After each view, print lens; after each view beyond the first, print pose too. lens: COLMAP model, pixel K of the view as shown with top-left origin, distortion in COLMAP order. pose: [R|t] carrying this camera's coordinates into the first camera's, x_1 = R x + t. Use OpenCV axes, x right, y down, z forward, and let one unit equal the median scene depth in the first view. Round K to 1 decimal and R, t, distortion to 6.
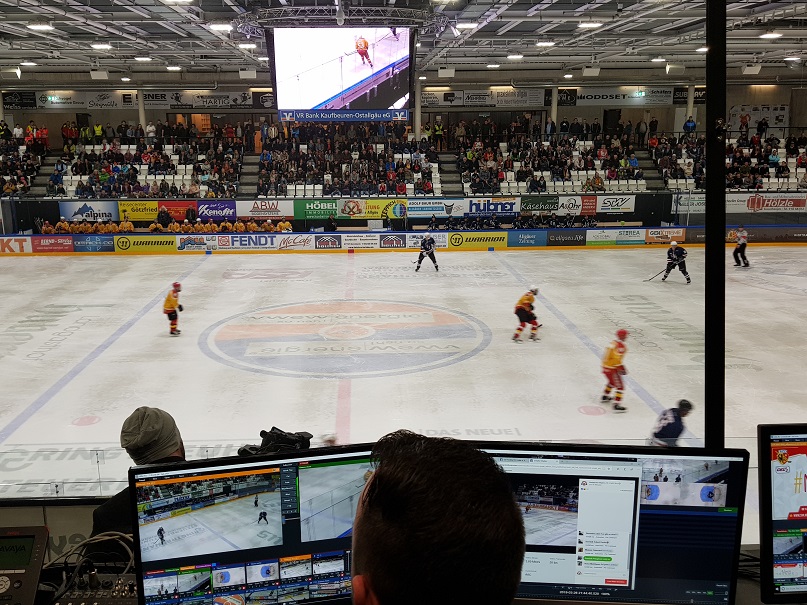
lens RADIAL K [[697.8, 0, 403.5], [0, 697.8, 302.5], [0, 0, 1]] dist [0.135488, -0.203104]
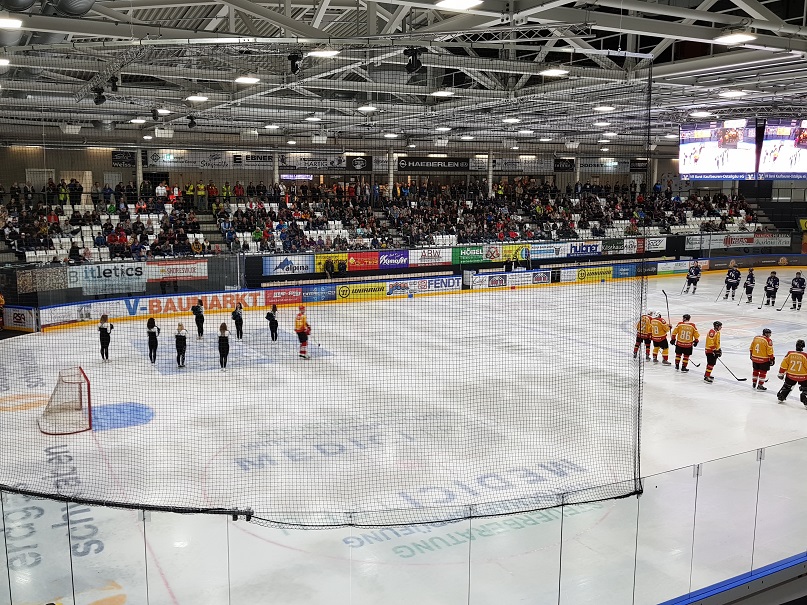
lens RADIAL K [[697.8, 0, 403.5], [0, 697.8, 302.5], [0, 0, 1]] dist [0.135488, -0.203104]
pose [[0.904465, -0.061925, 0.422030, -0.709670], [0.097889, 0.993133, -0.064066, 0.009403], [-0.415164, 0.099257, 0.904316, -0.001754]]
